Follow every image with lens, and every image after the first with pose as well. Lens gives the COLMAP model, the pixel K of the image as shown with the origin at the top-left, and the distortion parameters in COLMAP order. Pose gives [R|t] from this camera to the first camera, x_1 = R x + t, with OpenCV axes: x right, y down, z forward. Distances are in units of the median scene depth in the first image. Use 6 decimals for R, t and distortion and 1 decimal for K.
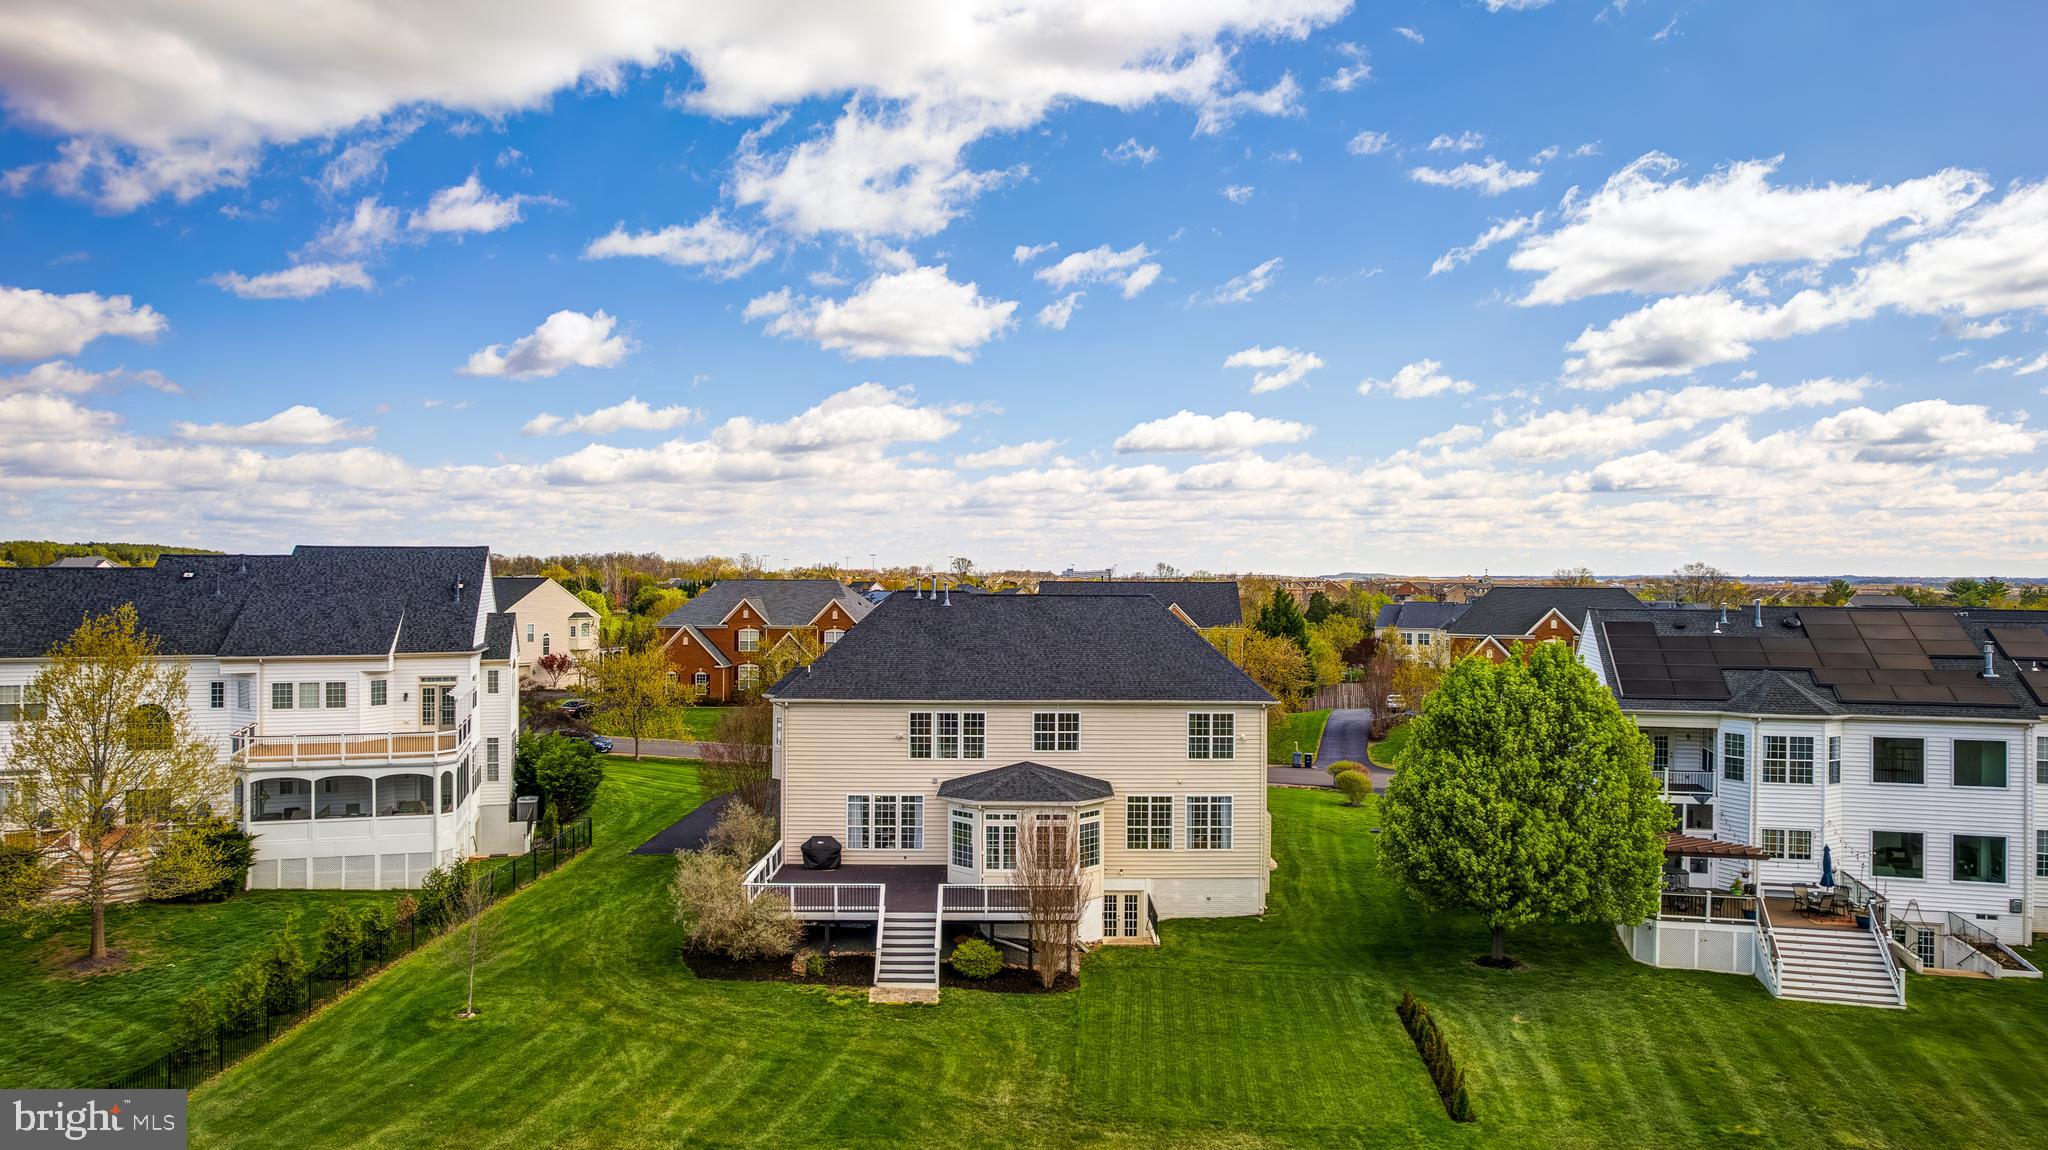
lens RADIAL K [[1333.8, 0, 1024.0], [0, 1333.8, 575.0], [0, 0, 1]] dist [-0.043556, 0.046484]
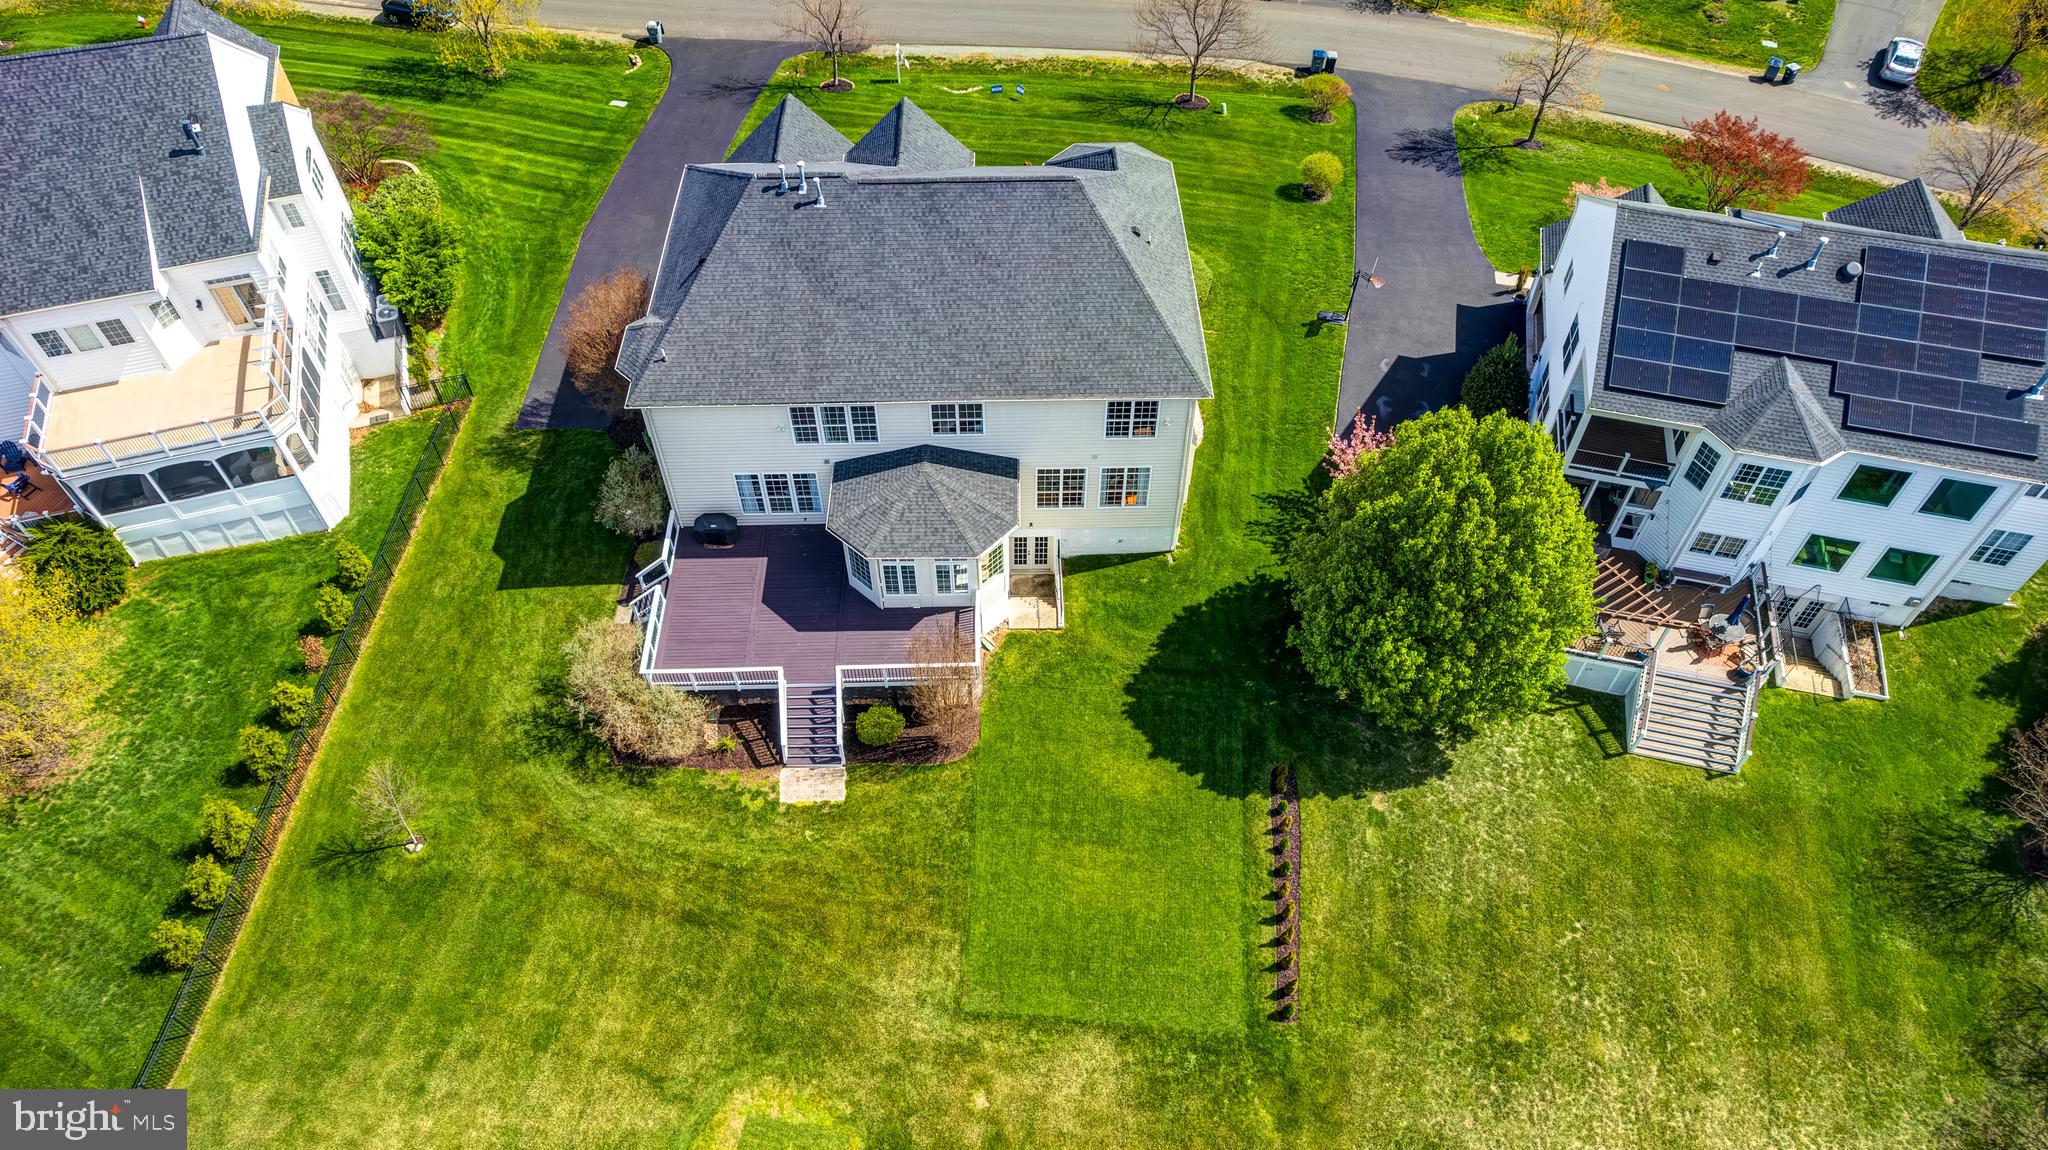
lens RADIAL K [[1333.8, 0, 1024.0], [0, 1333.8, 575.0], [0, 0, 1]] dist [-0.043556, 0.046484]
pose [[0.999833, -0.016898, 0.006922, 0.060804], [0.005624, 0.645568, 0.763682, -0.491927], [-0.017373, -0.763515, 0.645556, 0.349038]]
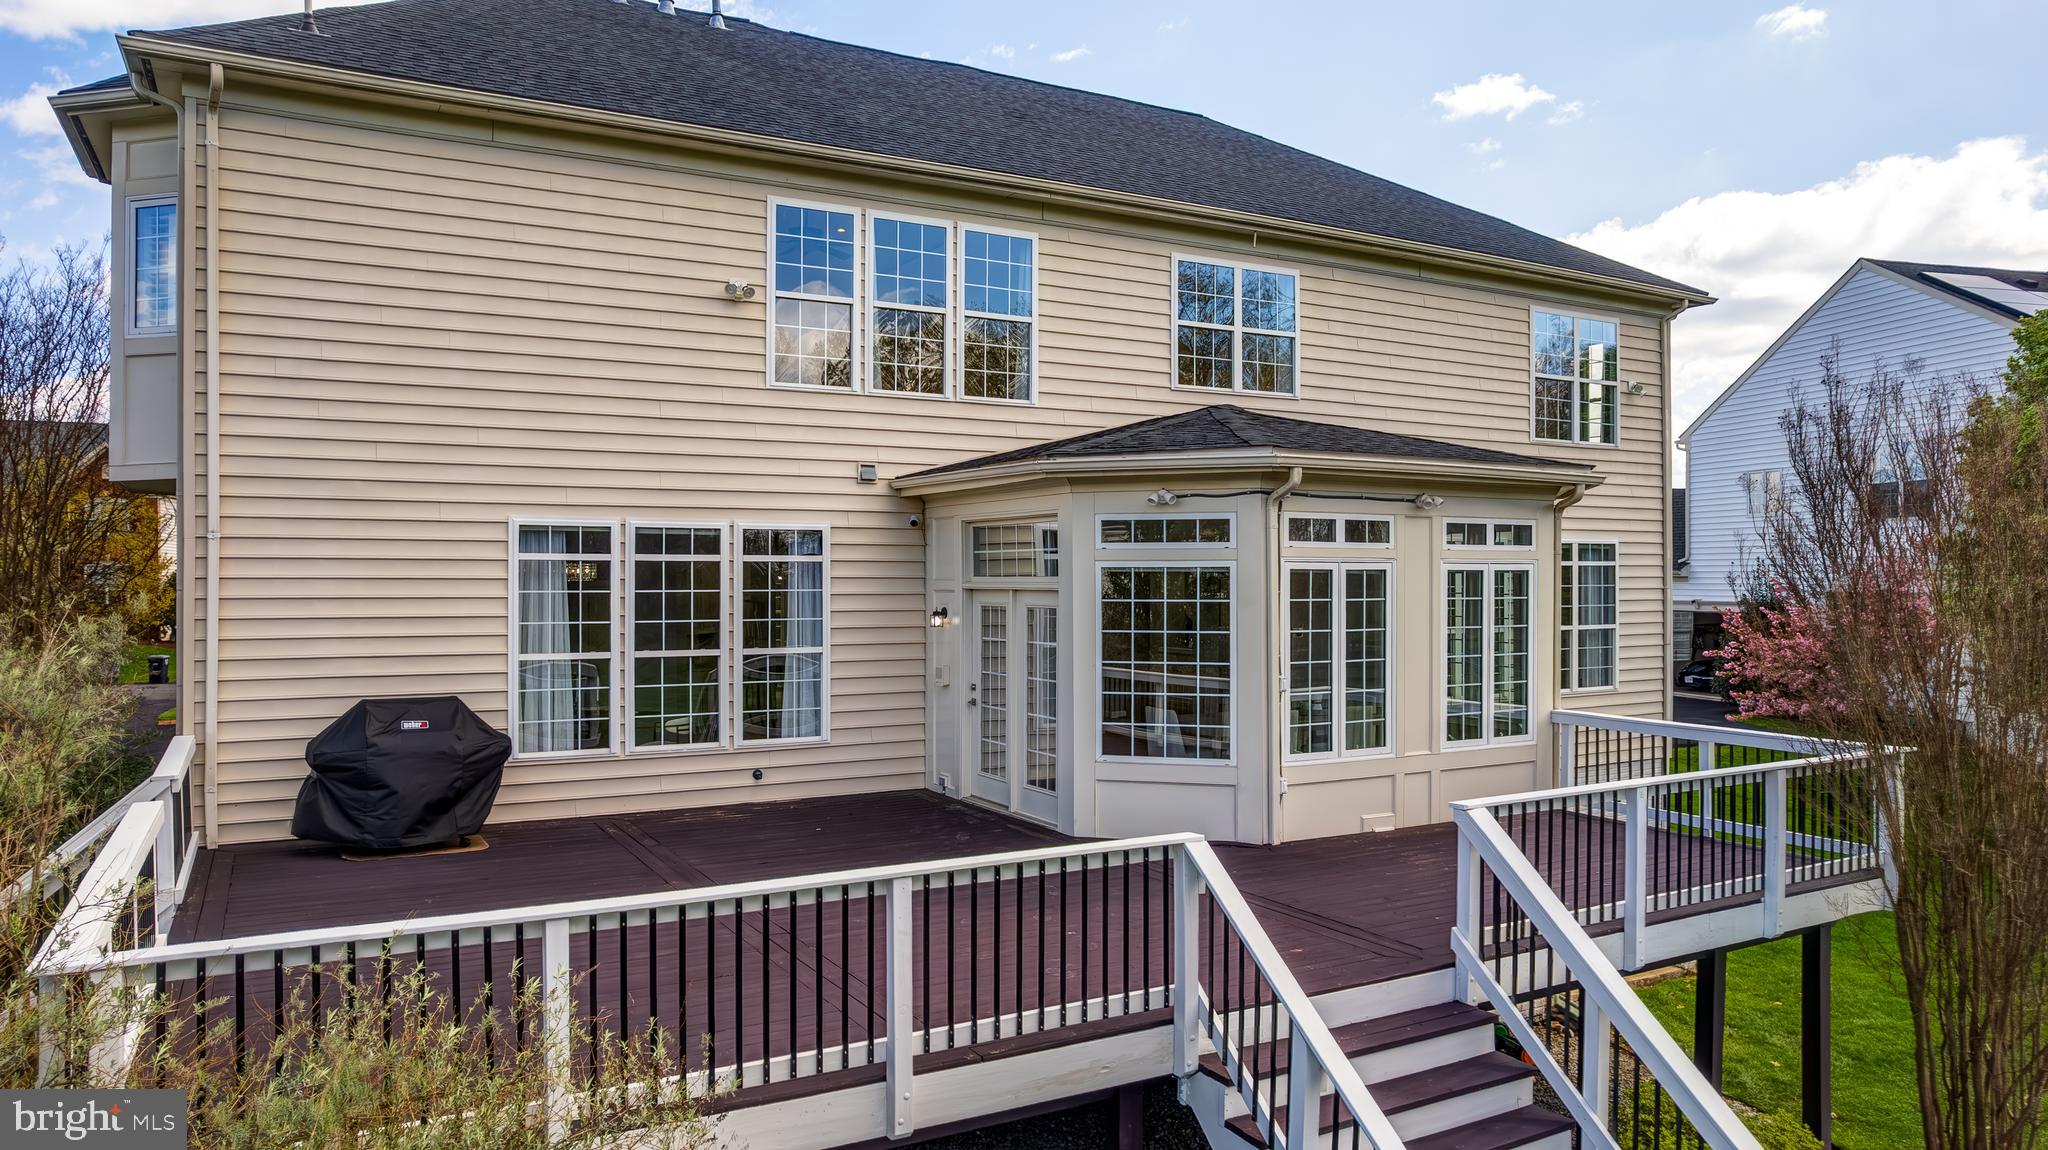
lens RADIAL K [[1333.8, 0, 1024.0], [0, 1333.8, 575.0], [0, 0, 1]] dist [-0.043556, 0.046484]
pose [[0.873819, 0.000925, 0.486250, -0.167368], [0.002312, 0.999979, -0.006056, 0.175948], [-0.486245, 0.006416, 0.873799, 0.755696]]
